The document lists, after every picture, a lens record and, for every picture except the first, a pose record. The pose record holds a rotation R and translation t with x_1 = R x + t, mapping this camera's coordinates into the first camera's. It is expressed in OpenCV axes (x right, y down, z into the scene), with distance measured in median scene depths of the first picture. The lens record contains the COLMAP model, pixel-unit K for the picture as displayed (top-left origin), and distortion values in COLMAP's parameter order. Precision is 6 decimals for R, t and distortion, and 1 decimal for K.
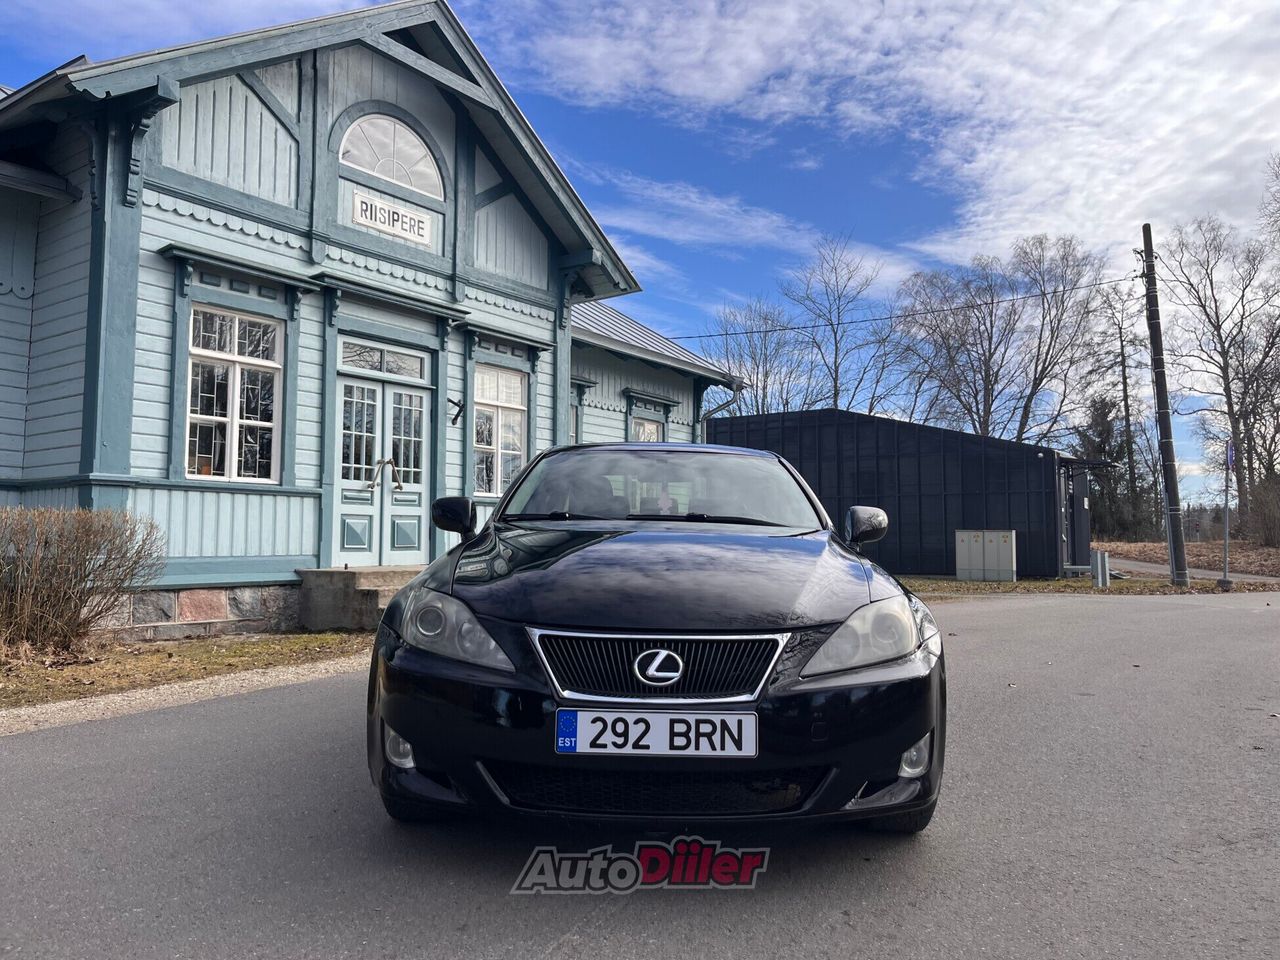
lens RADIAL K [[964.3, 0, 646.6], [0, 964.3, 476.3], [0, 0, 1]] dist [0.053648, -0.081872]
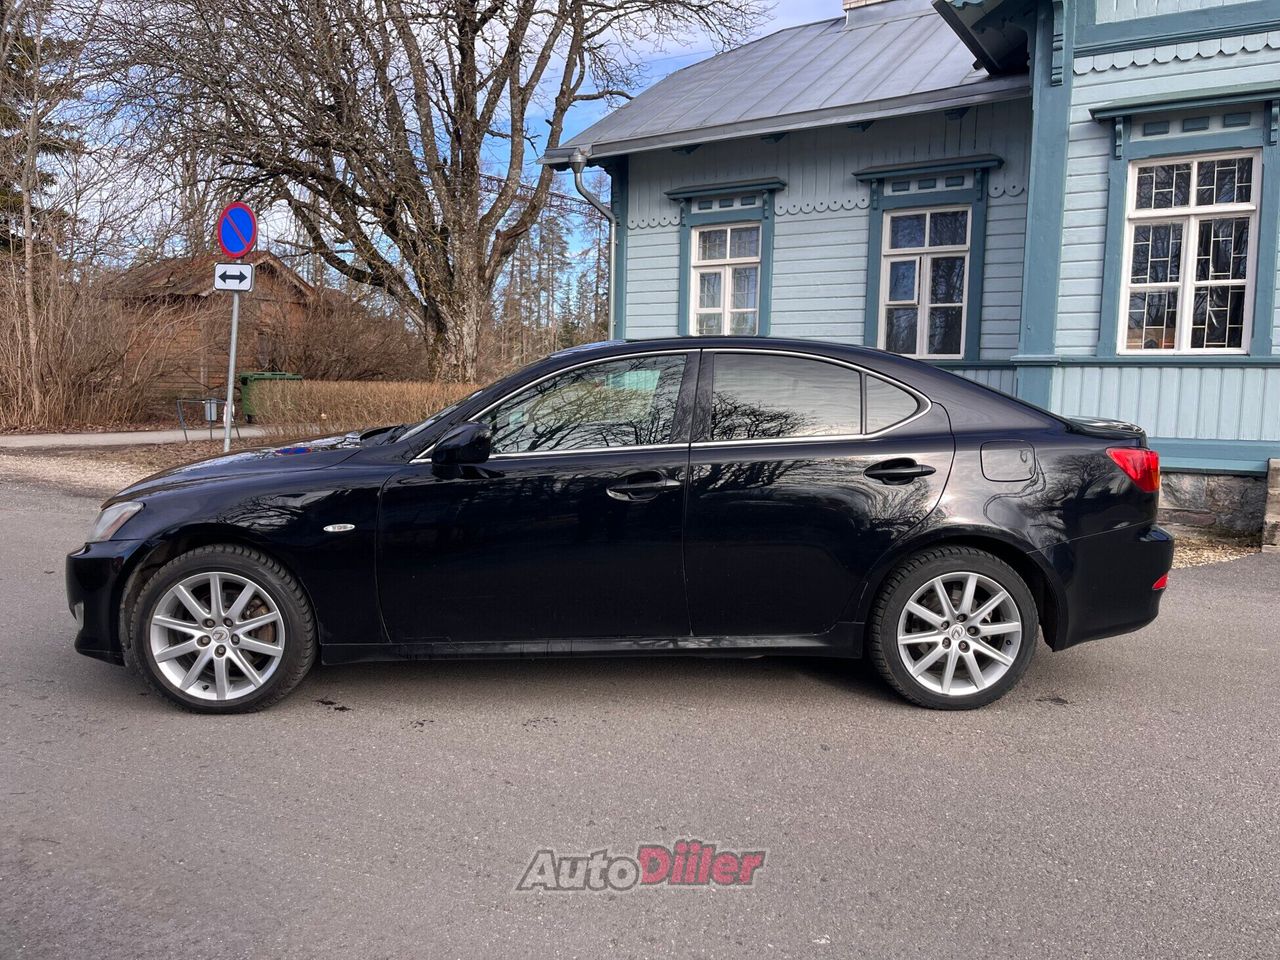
lens RADIAL K [[964.3, 0, 646.6], [0, 964.3, 476.3], [0, 0, 1]] dist [0.053648, -0.081872]
pose [[0.056202, 0.088391, -0.994499, 0.394663], [0.053385, 0.994382, 0.091397, 0.008202], [0.996991, -0.058228, 0.051168, 0.414679]]
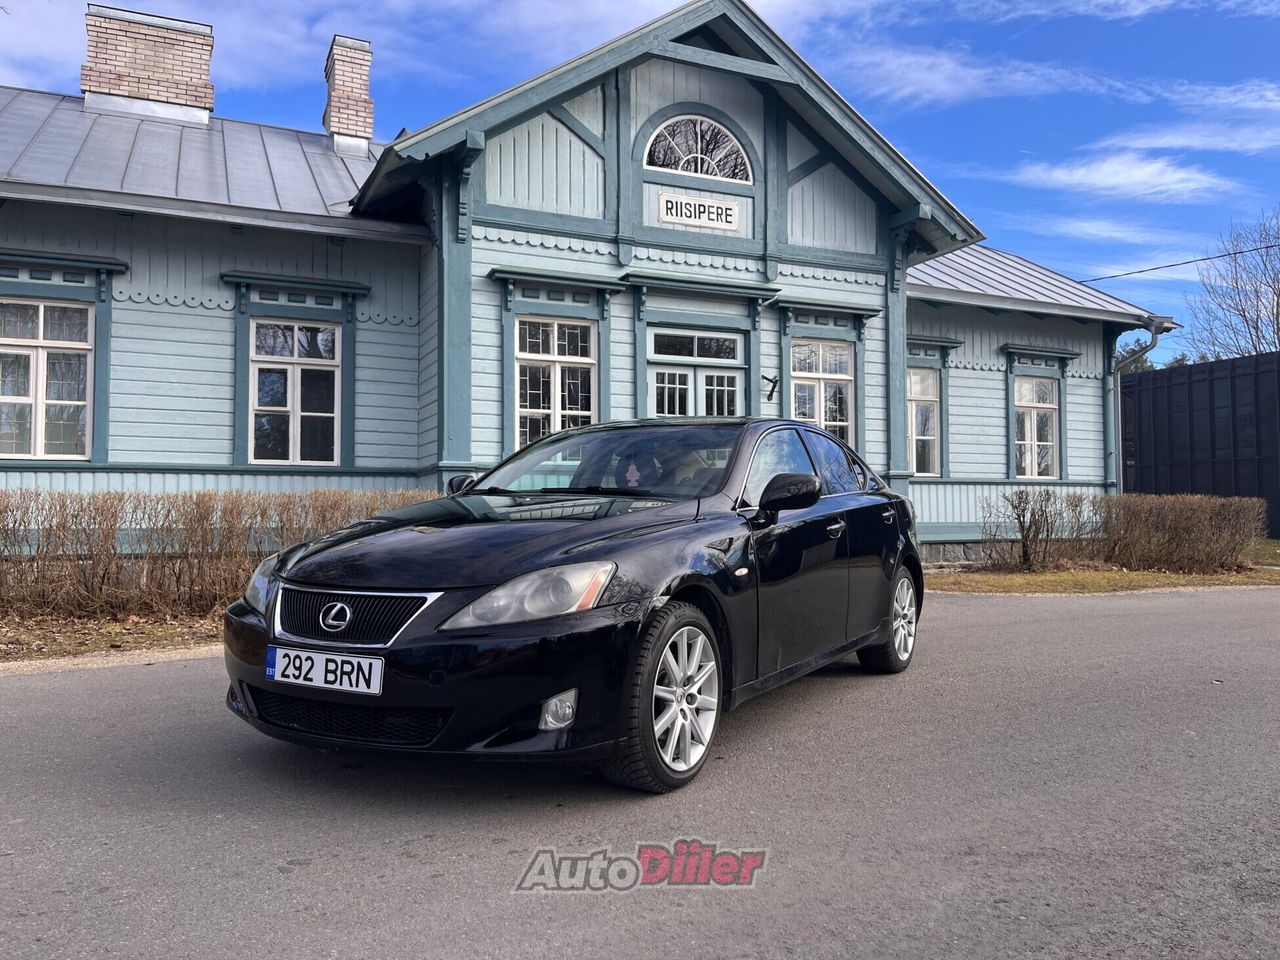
lens RADIAL K [[963.1, 0, 638.8], [0, 963.1, 484.9], [0, 0, 1]] dist [0.049291, -0.062532]
pose [[0.867438, -0.025021, -0.496915, 0.214496], [0.044003, 0.998679, 0.026529, 0.004049], [0.495595, -0.044878, 0.867393, 0.033066]]
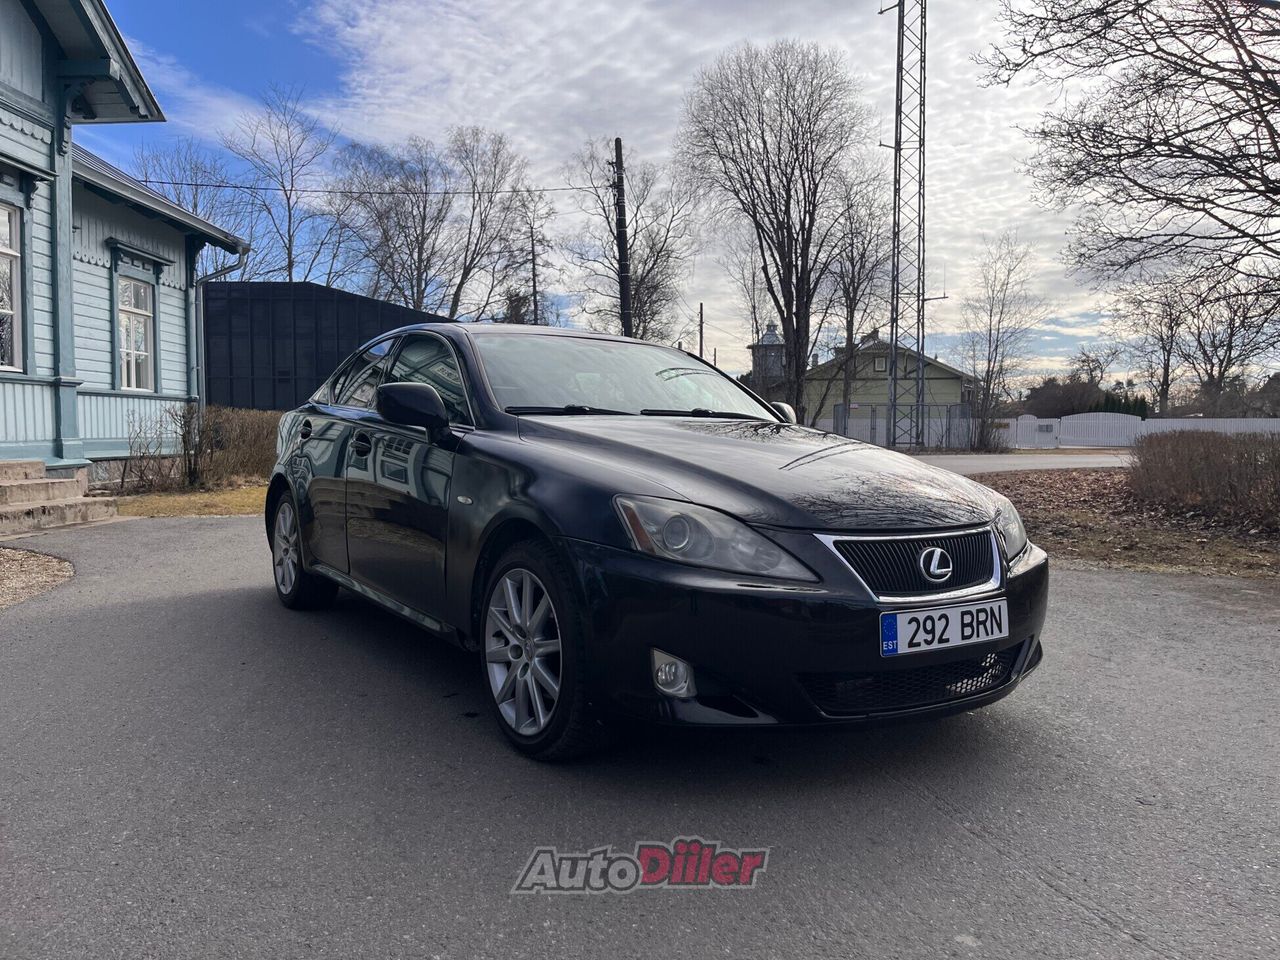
lens RADIAL K [[964.3, 0, 646.6], [0, 964.3, 476.3], [0, 0, 1]] dist [0.053648, -0.081872]
pose [[0.826572, -0.027753, 0.562146, -0.186536], [-0.040986, 0.993164, 0.109298, 0.000711], [-0.561336, -0.113383, 0.819784, 0.075801]]
